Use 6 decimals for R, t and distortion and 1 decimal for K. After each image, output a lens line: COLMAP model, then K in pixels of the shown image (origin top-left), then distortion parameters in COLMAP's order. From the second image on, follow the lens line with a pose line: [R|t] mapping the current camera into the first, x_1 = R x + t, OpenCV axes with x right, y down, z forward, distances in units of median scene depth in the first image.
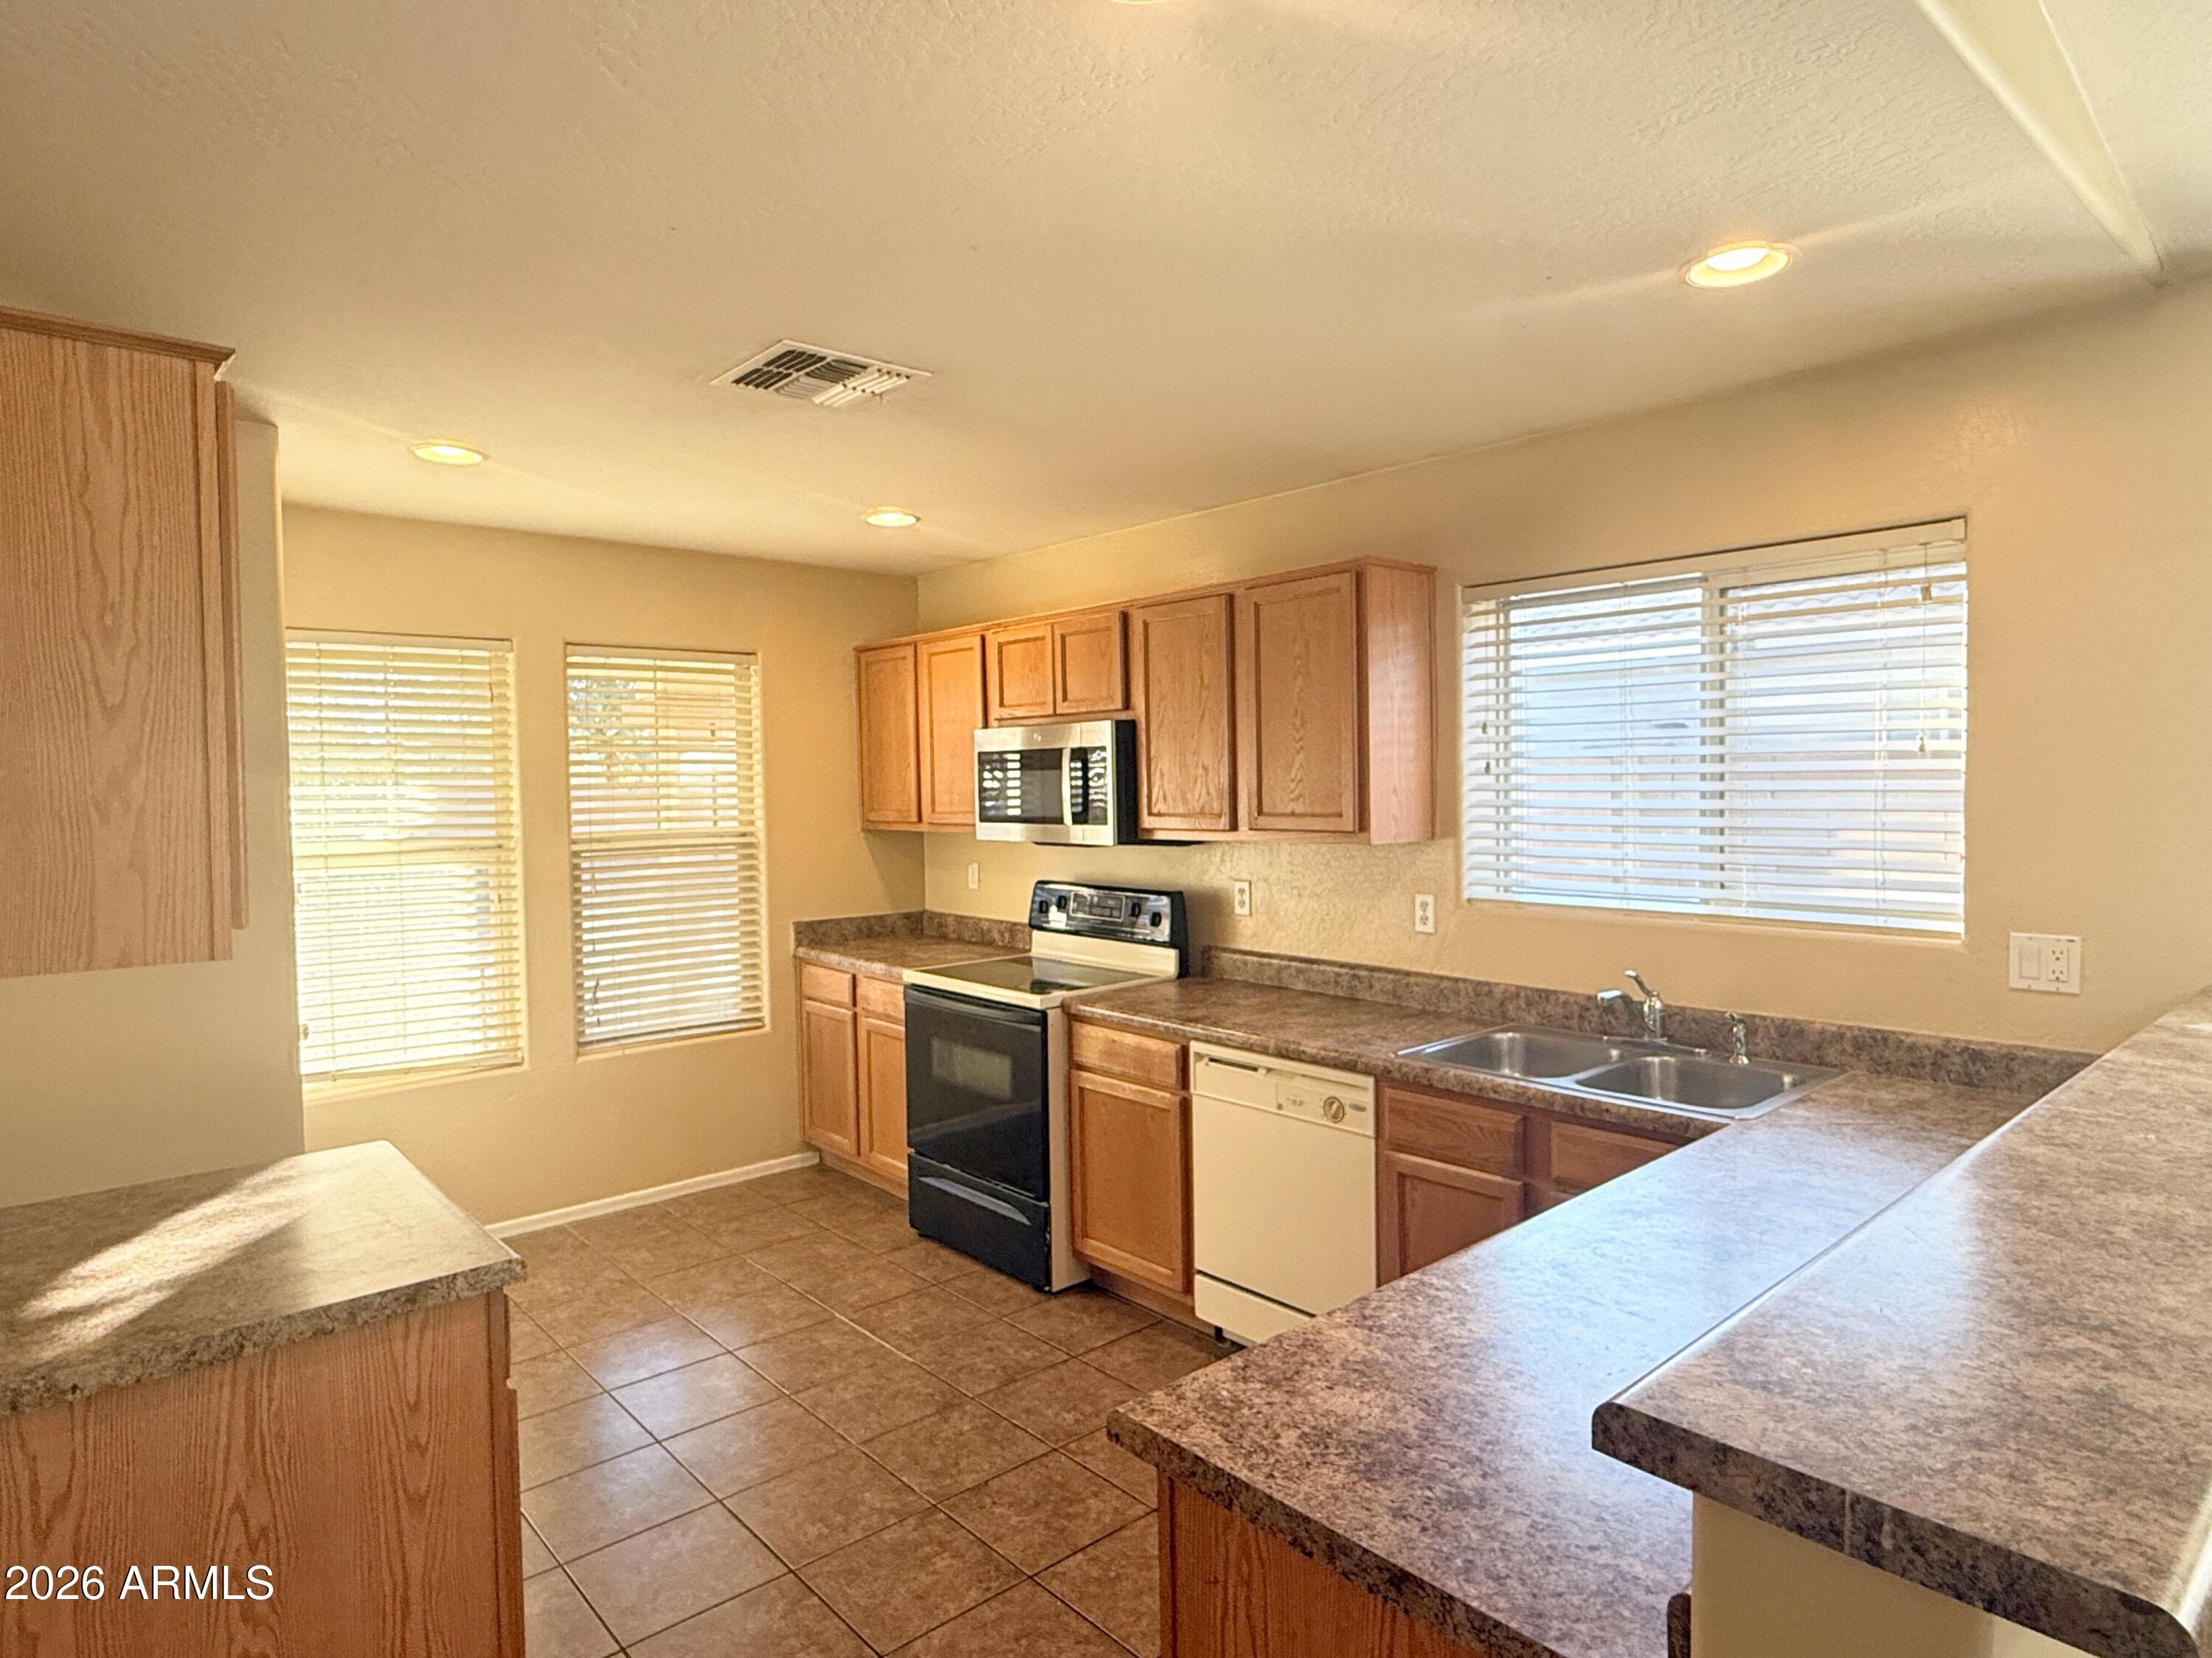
lens RADIAL K [[1261.8, 0, 1106.0], [0, 1261.8, 829.0], [0, 0, 1]] dist [0.002093, 0.000204]
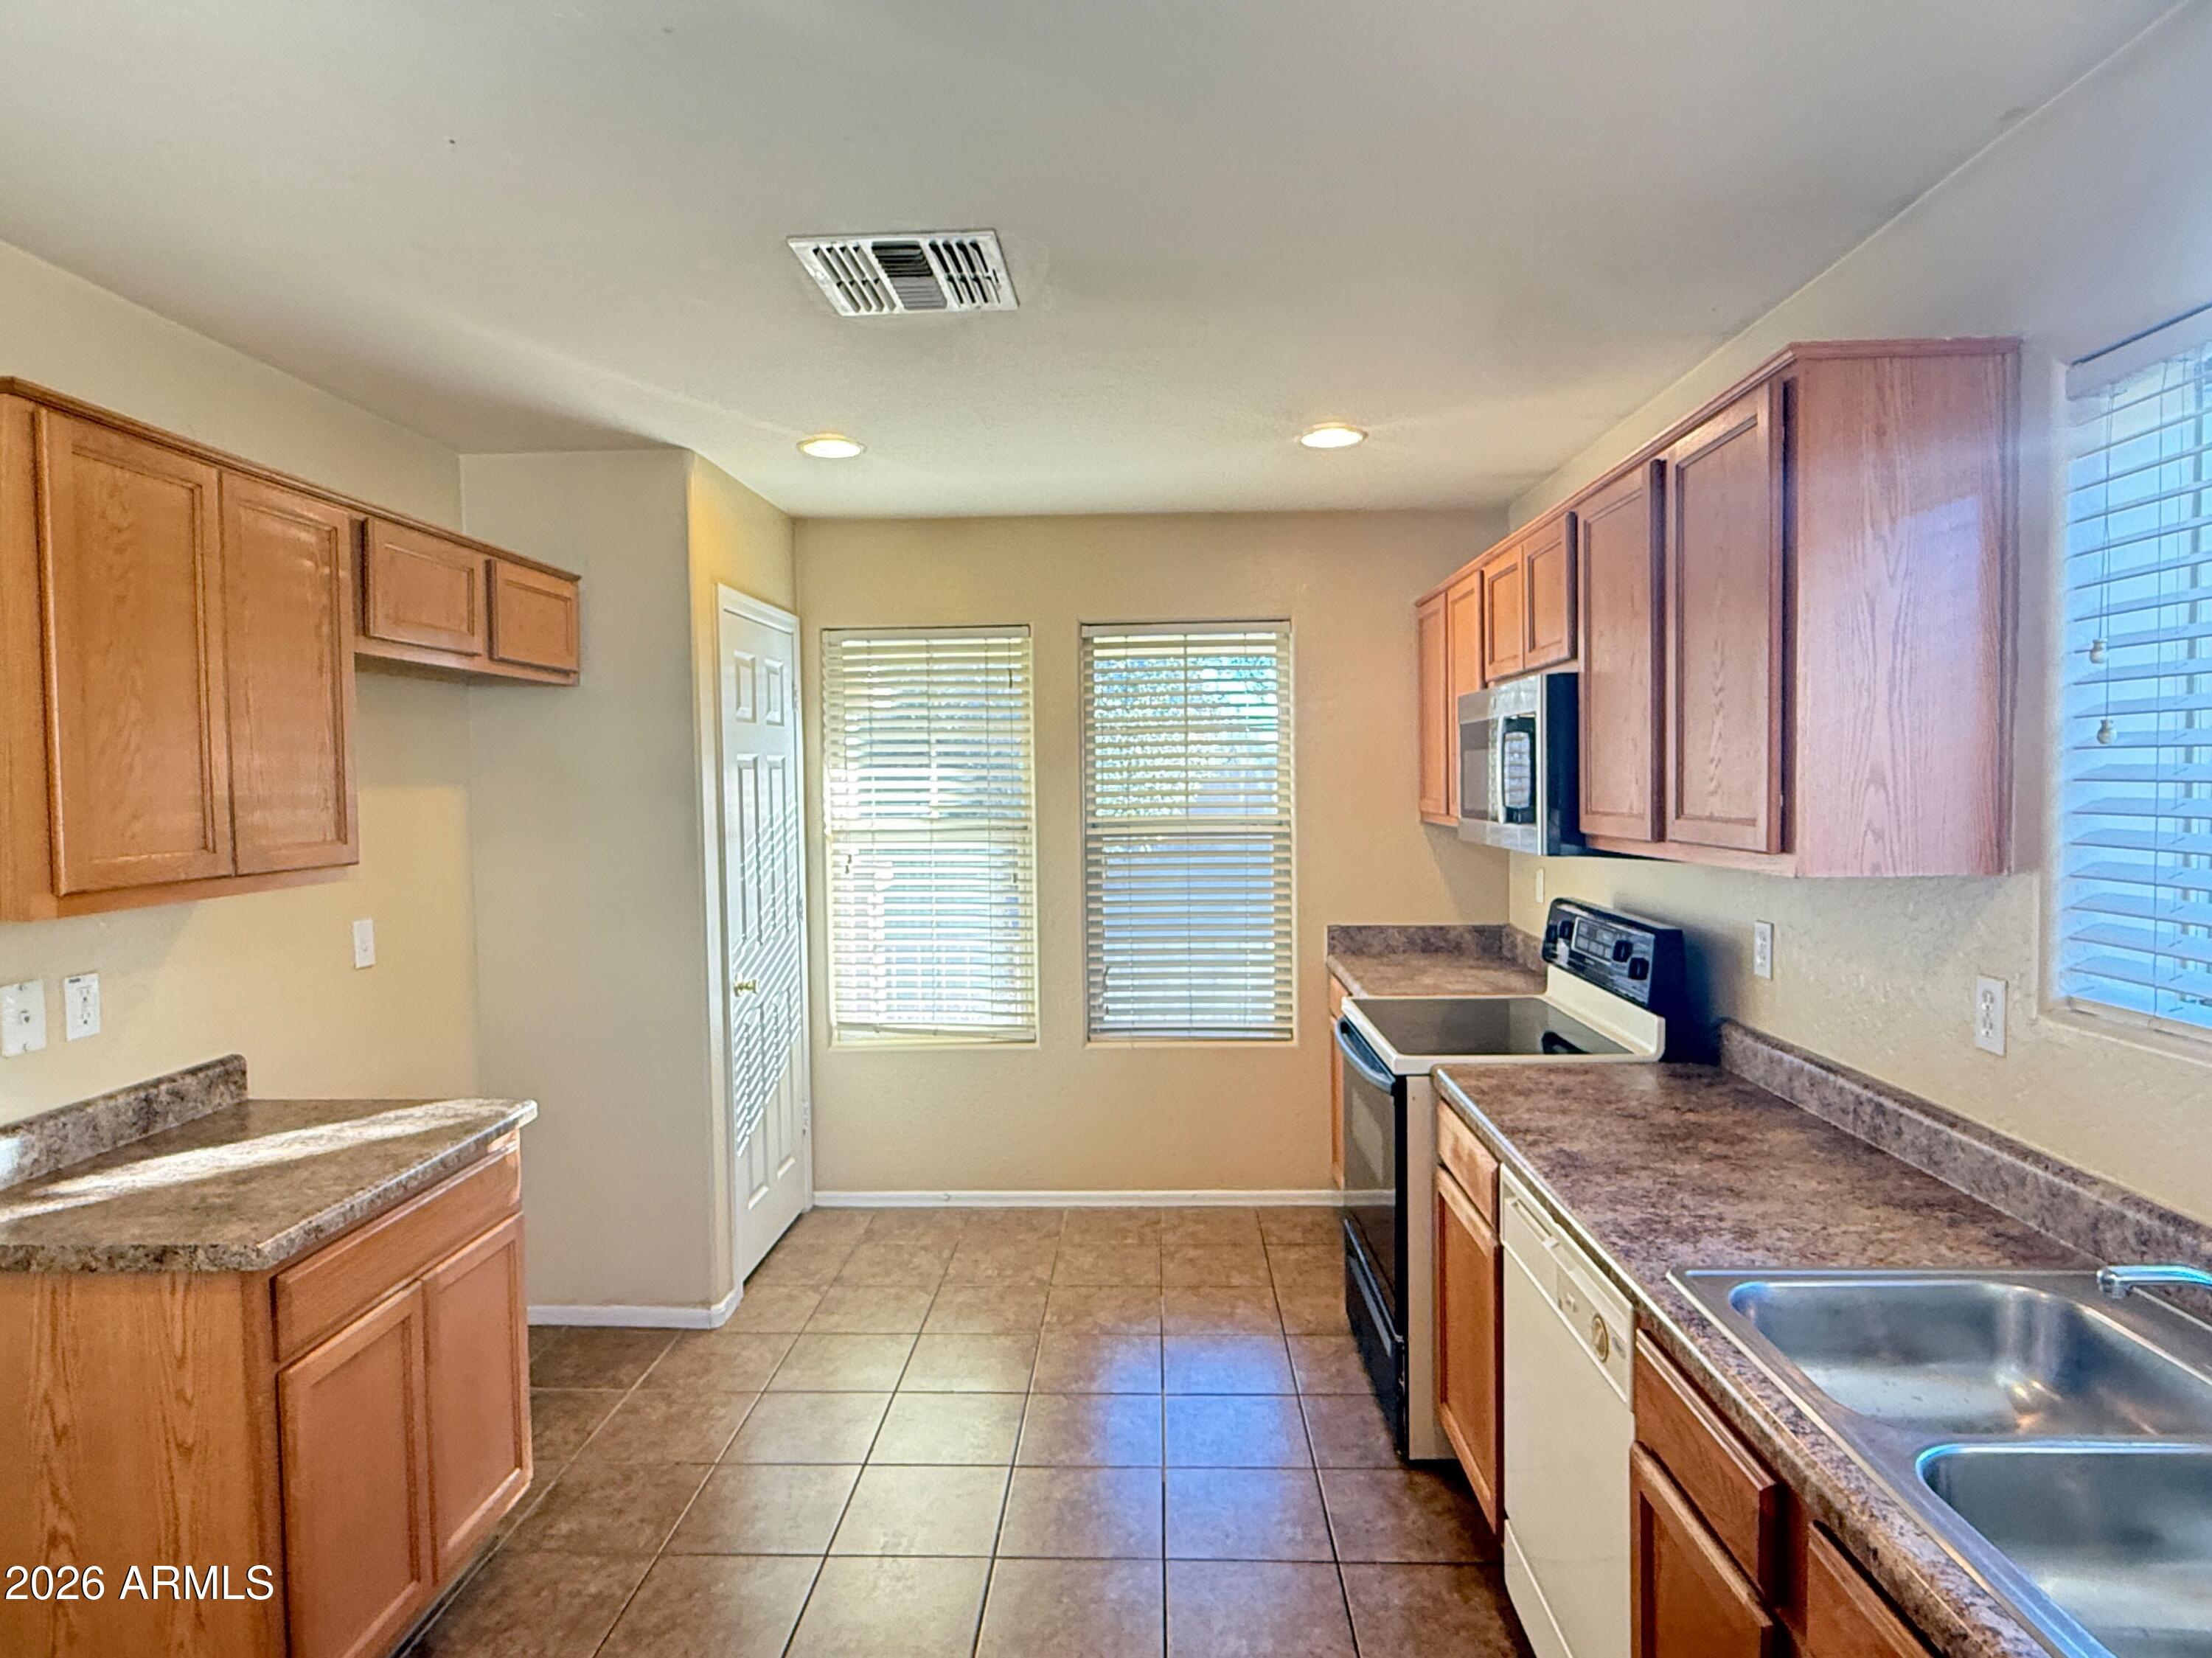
lens RADIAL K [[1271.0, 0, 1106.0], [0, 1271.0, 829.0], [0, 0, 1]] dist [0.000015, 0.002983]
pose [[0.723372, 0.033392, -0.689651, 0.296405], [-0.023855, 0.999442, 0.023370, -0.011460], [0.690047, -0.000454, 0.723765, 0.312366]]
